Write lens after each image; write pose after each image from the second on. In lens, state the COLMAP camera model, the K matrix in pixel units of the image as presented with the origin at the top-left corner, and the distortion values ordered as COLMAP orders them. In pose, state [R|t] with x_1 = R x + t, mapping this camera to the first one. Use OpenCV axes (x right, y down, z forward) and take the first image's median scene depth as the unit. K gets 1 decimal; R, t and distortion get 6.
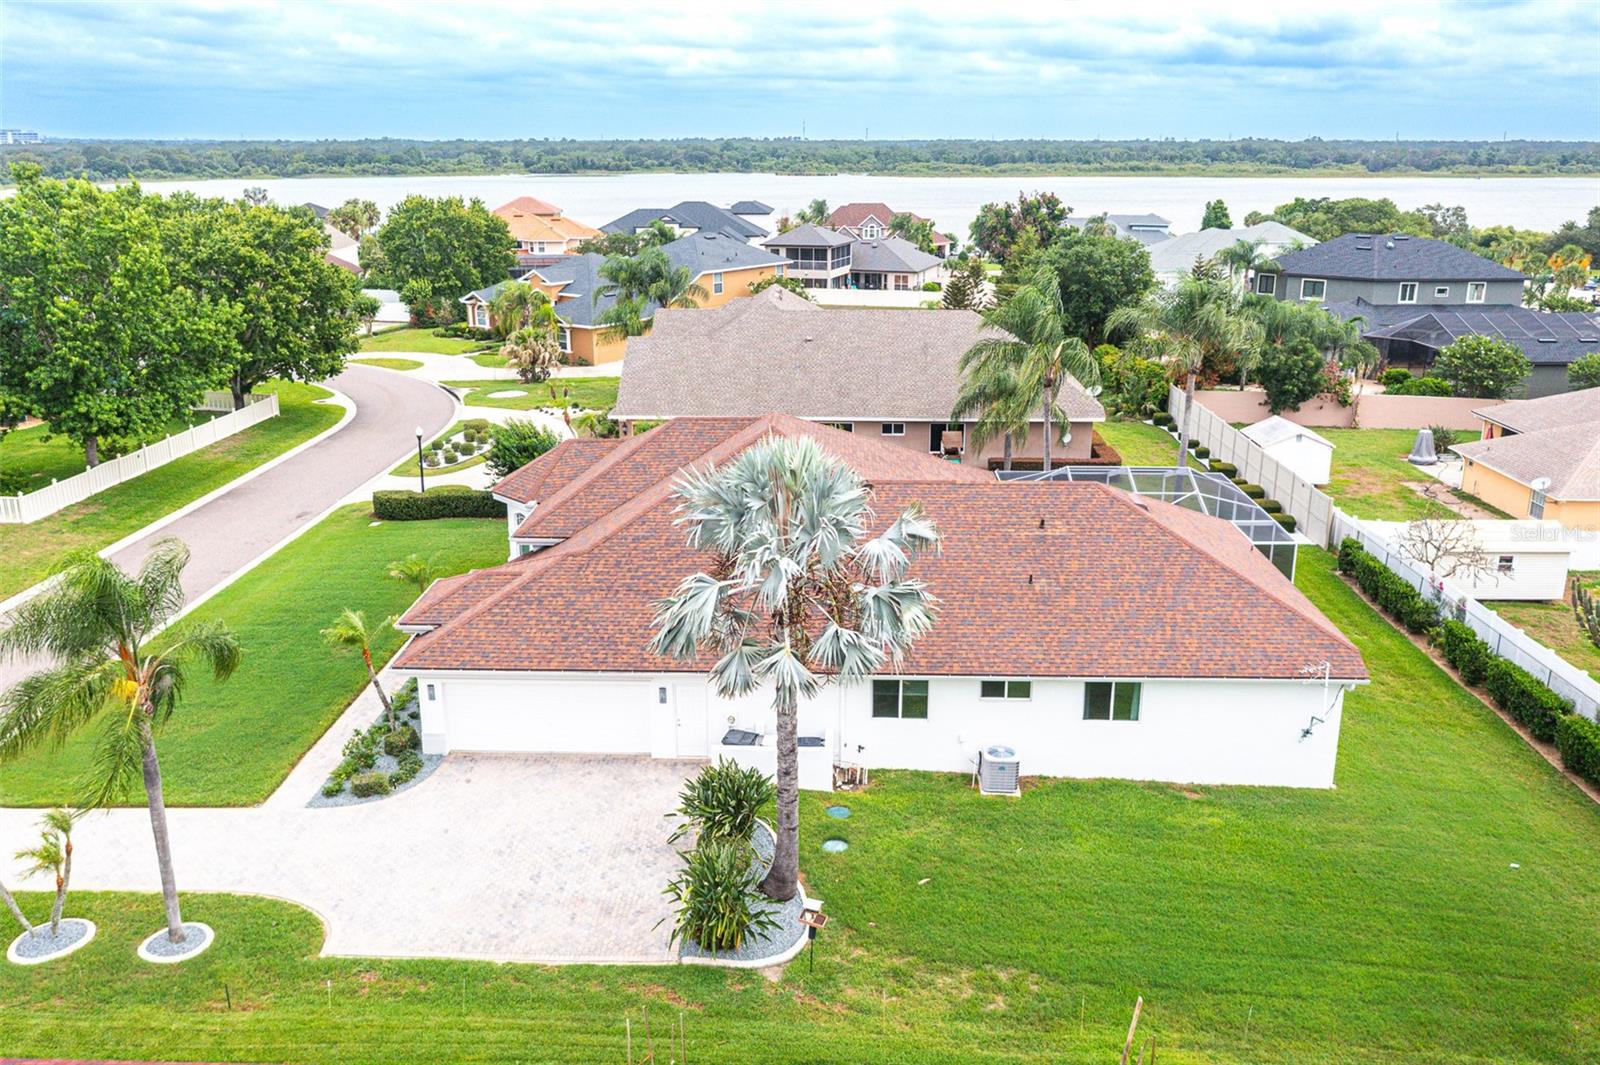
lens RADIAL K [[1282.0, 0, 800.0], [0, 1282.0, 532.5], [0, 0, 1]] dist [-0.006016, 0.001925]
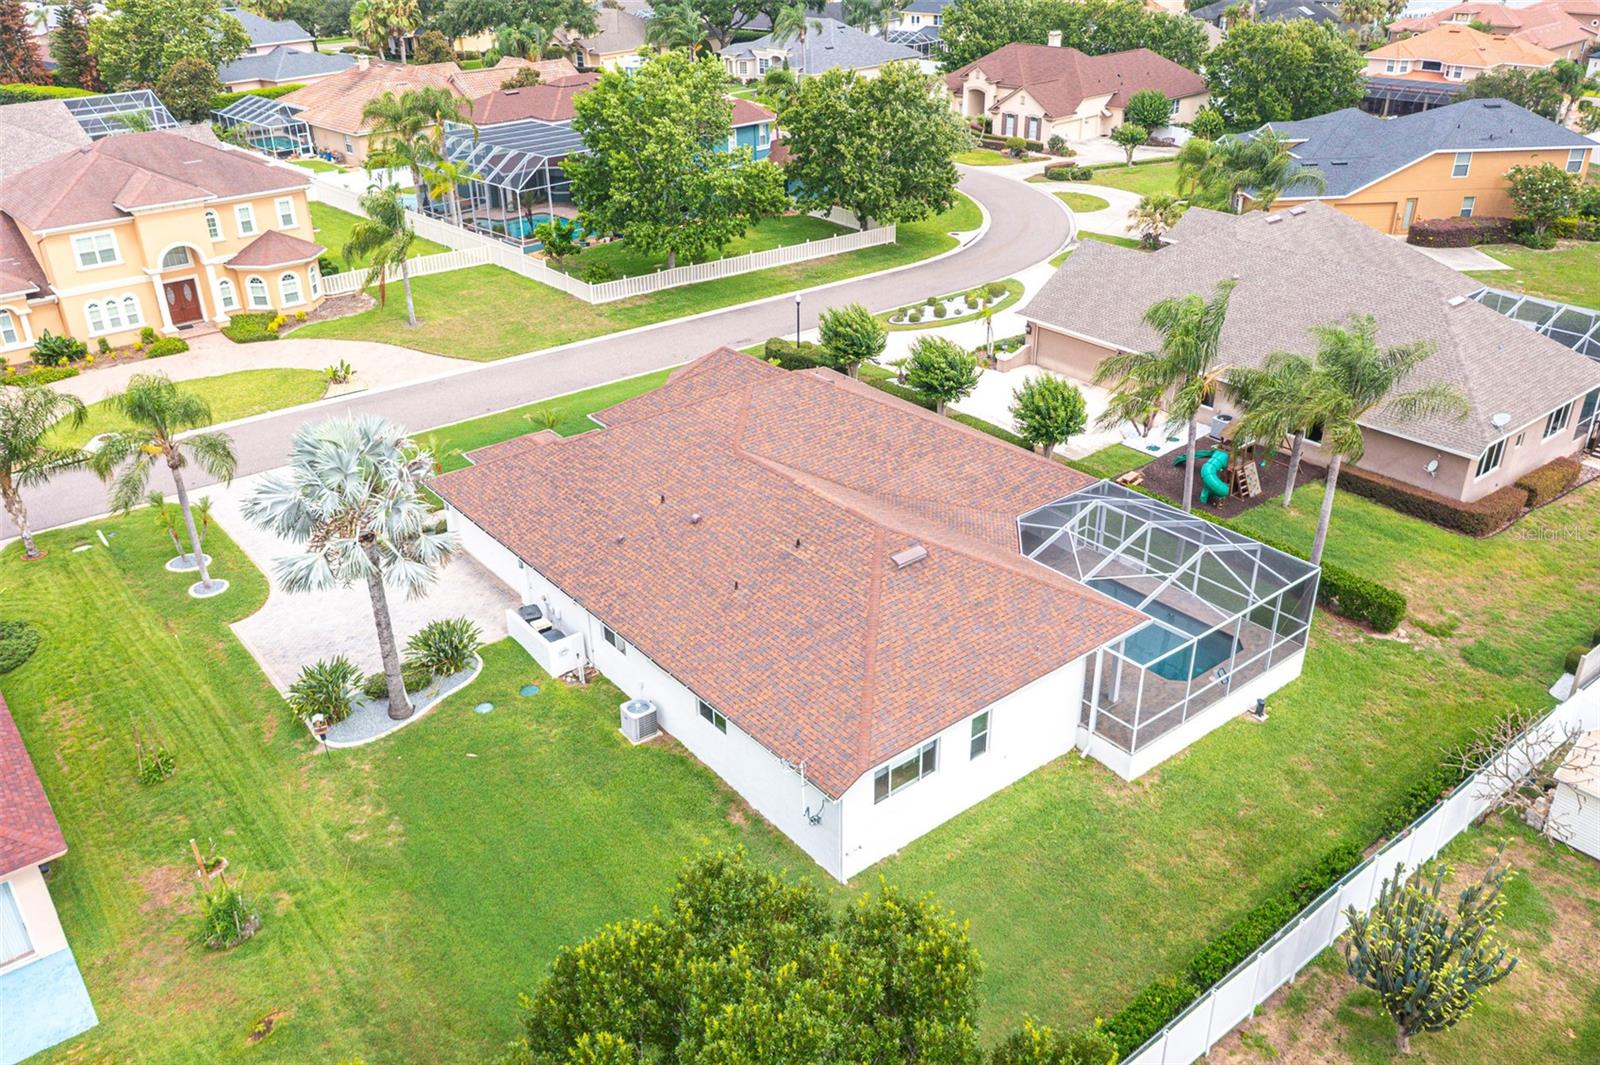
lens RADIAL K [[1254.9, 0, 791.3], [0, 1254.9, 551.3], [0, 0, 1]] dist [-0.008453, 0.002538]
pose [[0.650167, 0.353115, -0.672750, 0.573551], [-0.209024, 0.934403, 0.288445, -0.194100], [0.730474, -0.046917, 0.681327, 0.176786]]
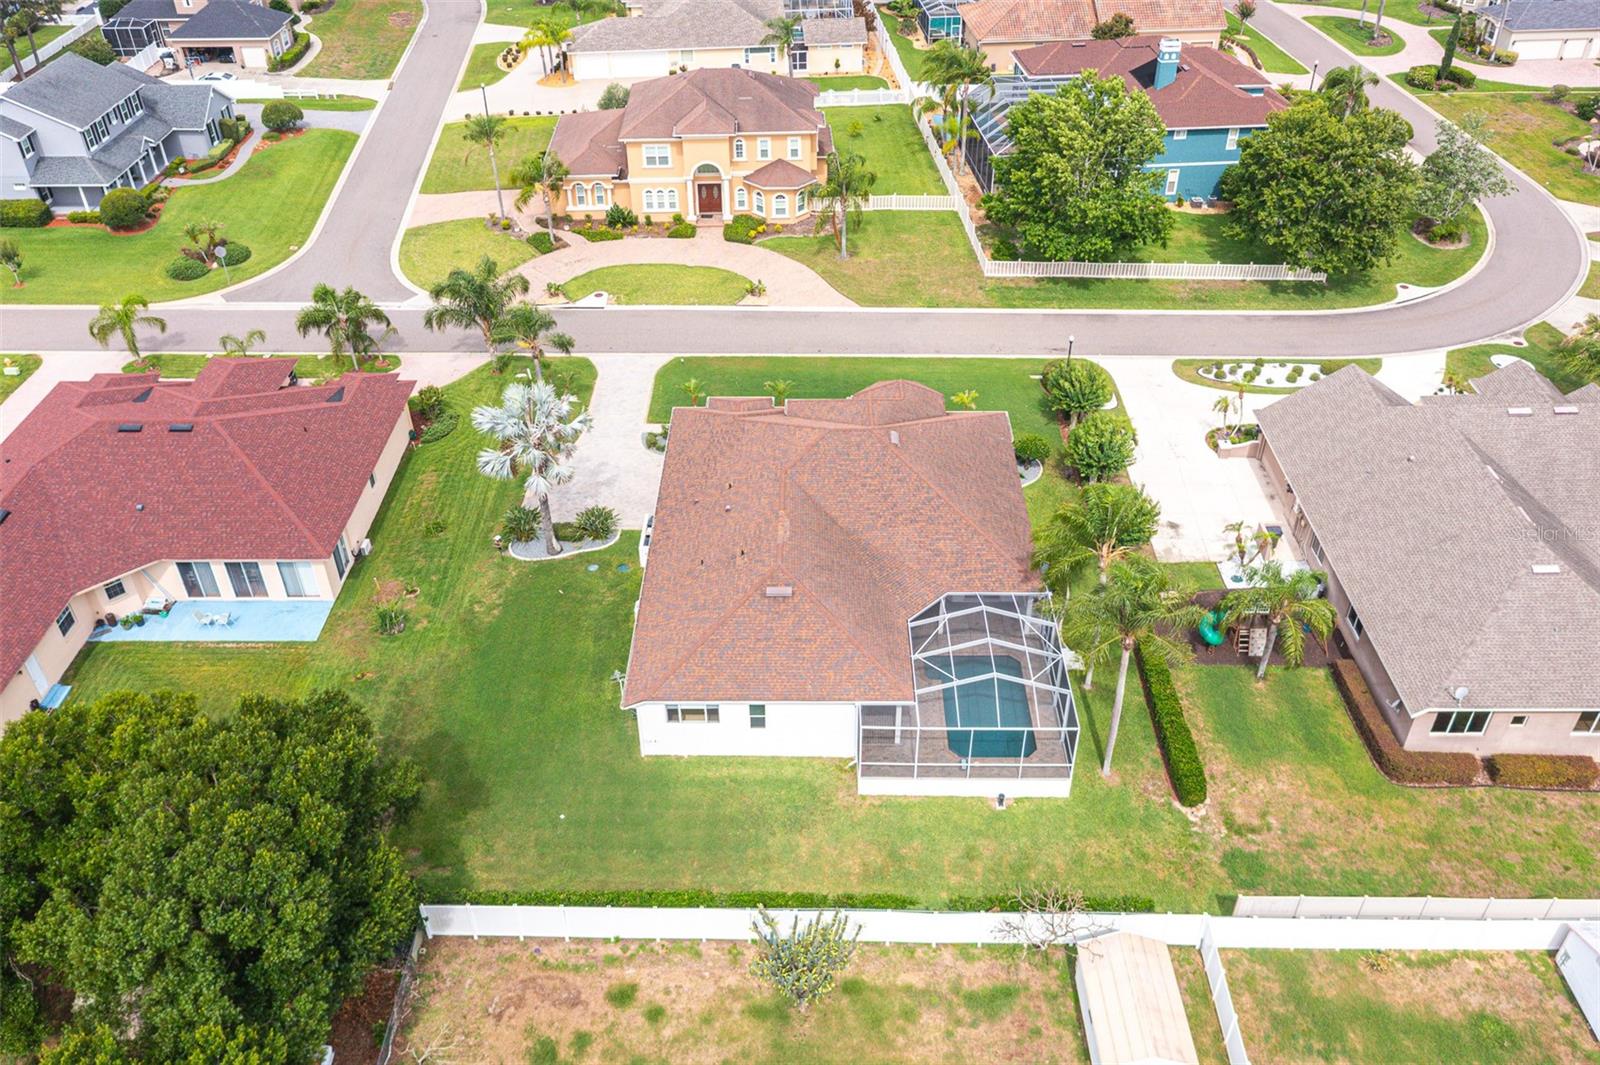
lens RADIAL K [[1254.9, 0, 791.3], [0, 1254.9, 551.3], [0, 0, 1]] dist [-0.008453, 0.002538]
pose [[0.013826, 0.614550, -0.788756, 0.940120], [-0.277618, 0.760177, 0.587417, -0.629347], [0.960592, 0.210852, 0.181120, 0.495153]]
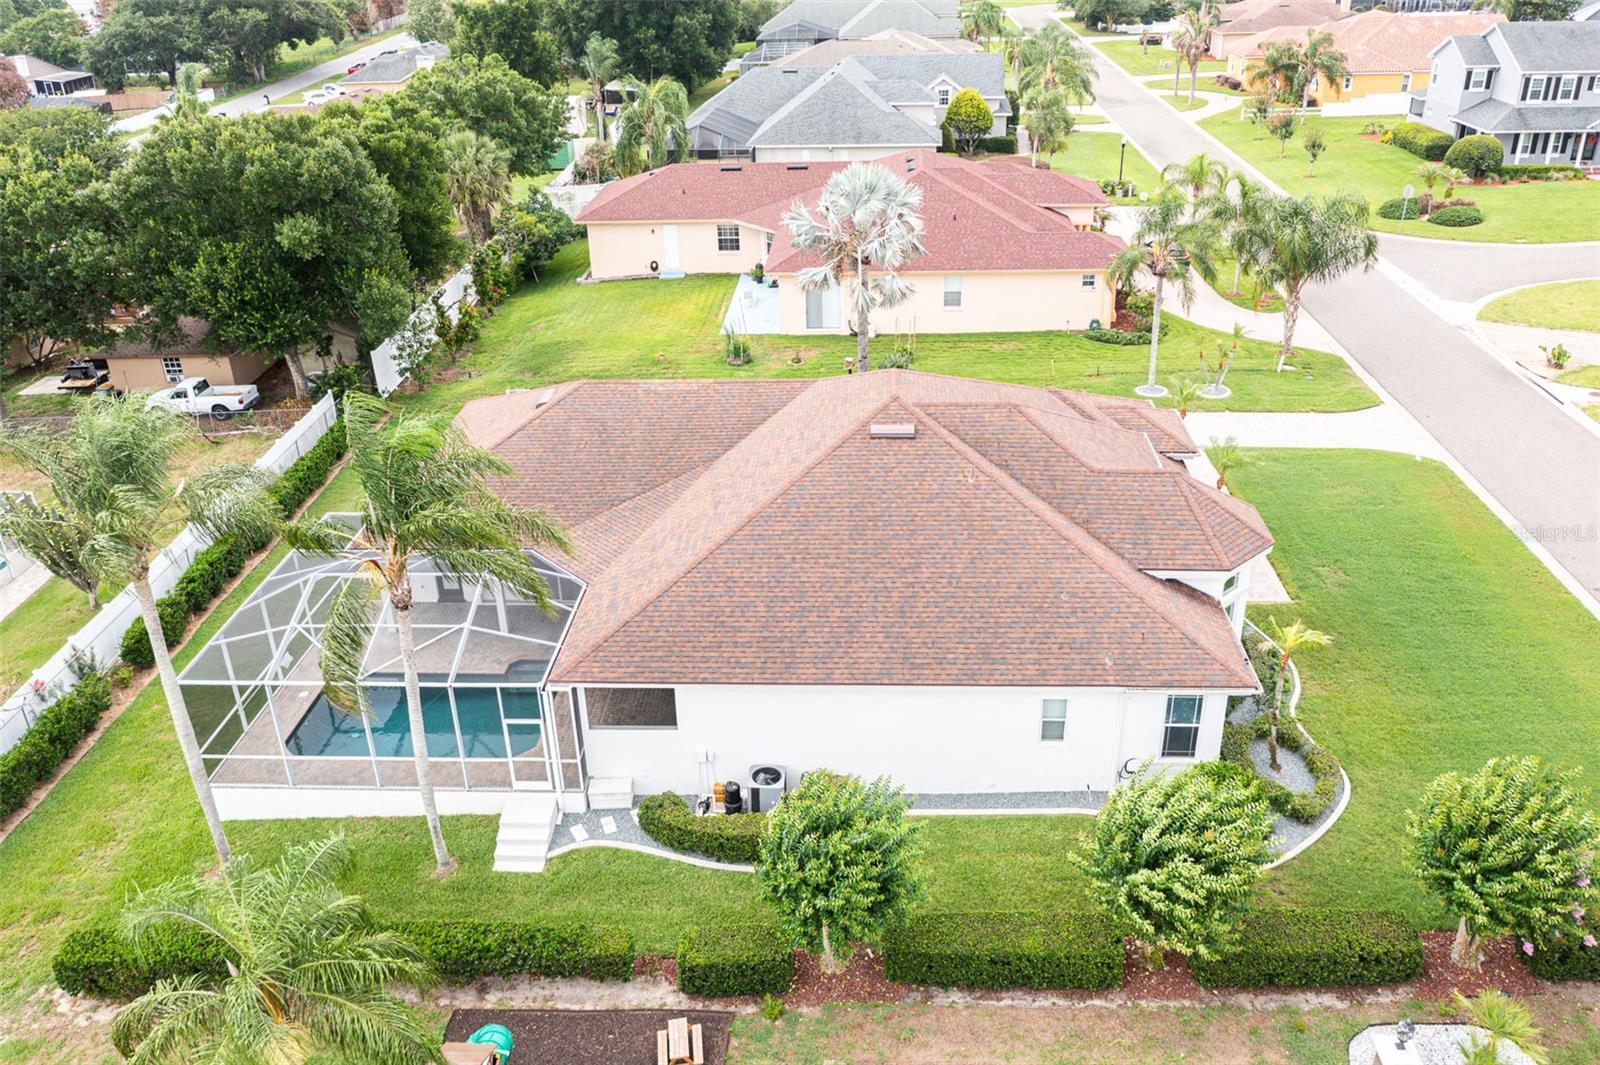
lens RADIAL K [[1250.4, 0, 800.0], [0, 1250.4, 532.5], [0, 0, 1]] dist [-0.006580, -0.004177]
pose [[-0.999276, 0.011105, 0.036383, 0.001841], [0.033136, 0.723862, 0.689149, -0.438376], [-0.018683, 0.689855, -0.723706, 1.232906]]
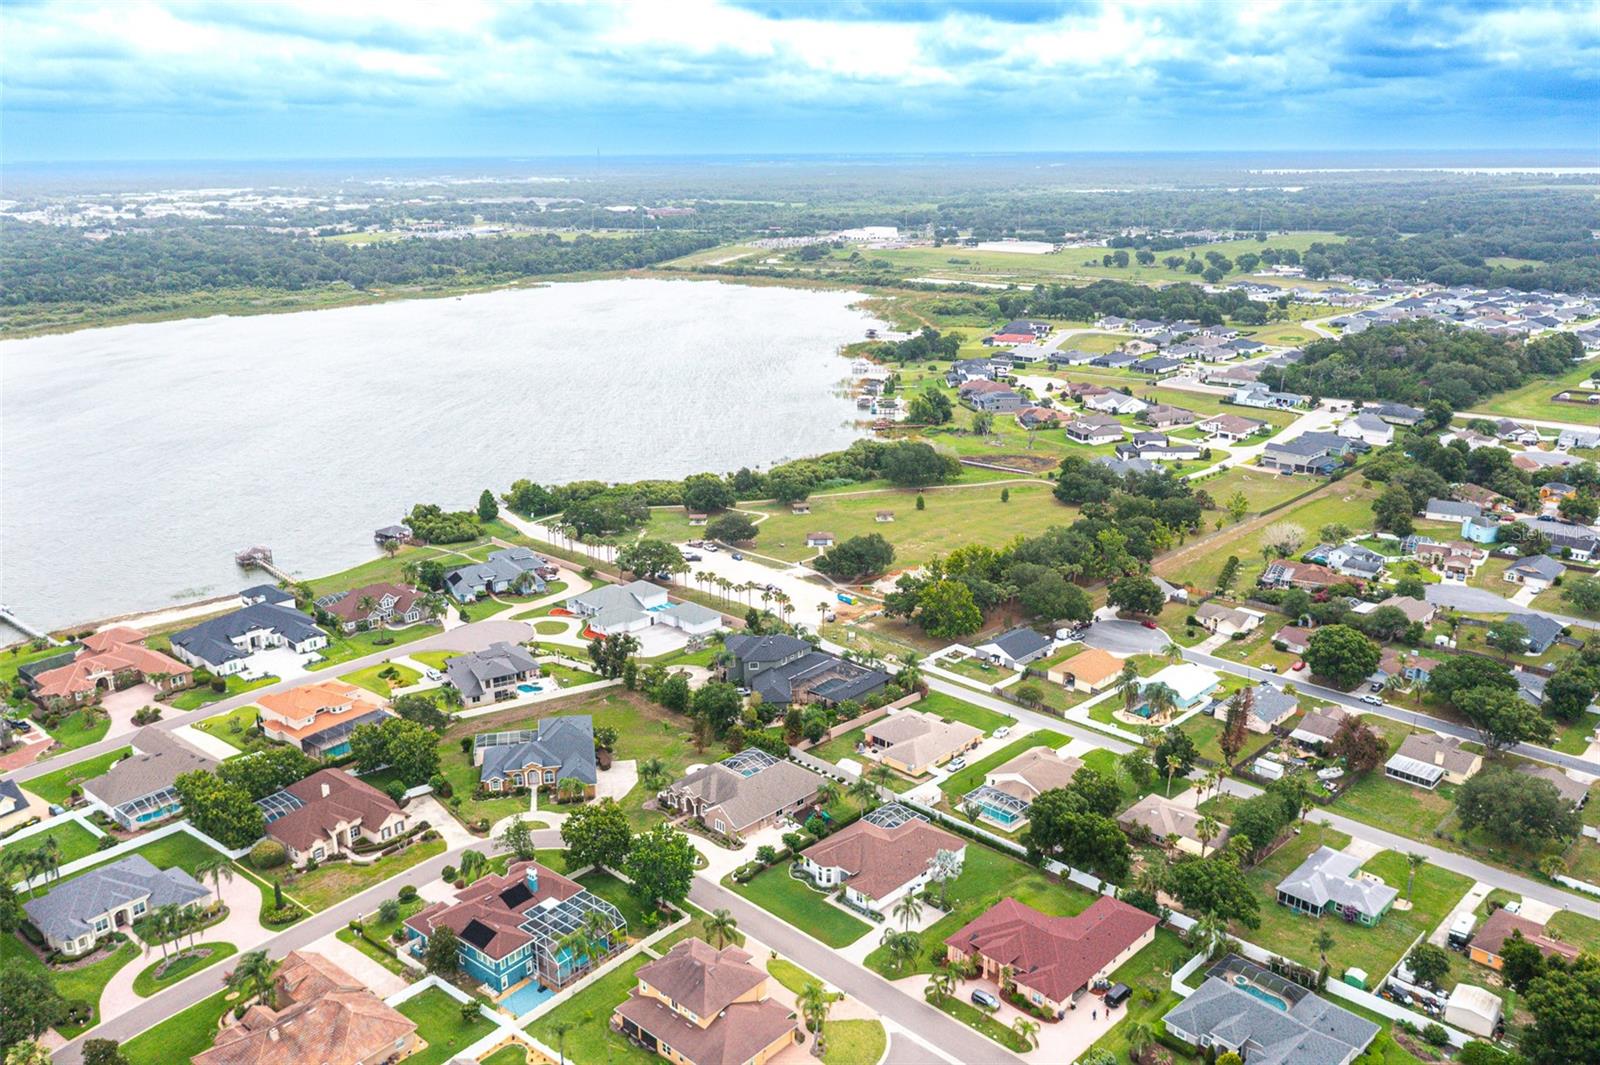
lens RADIAL K [[1254.9, 0, 791.3], [0, 1254.9, 551.3], [0, 0, 1]] dist [-0.008453, 0.002538]
pose [[0.686119, -0.229353, 0.690390, -2.681761], [0.221405, 0.969818, 0.102146, -1.377022], [-0.692980, 0.082771, 0.716190, -1.989398]]
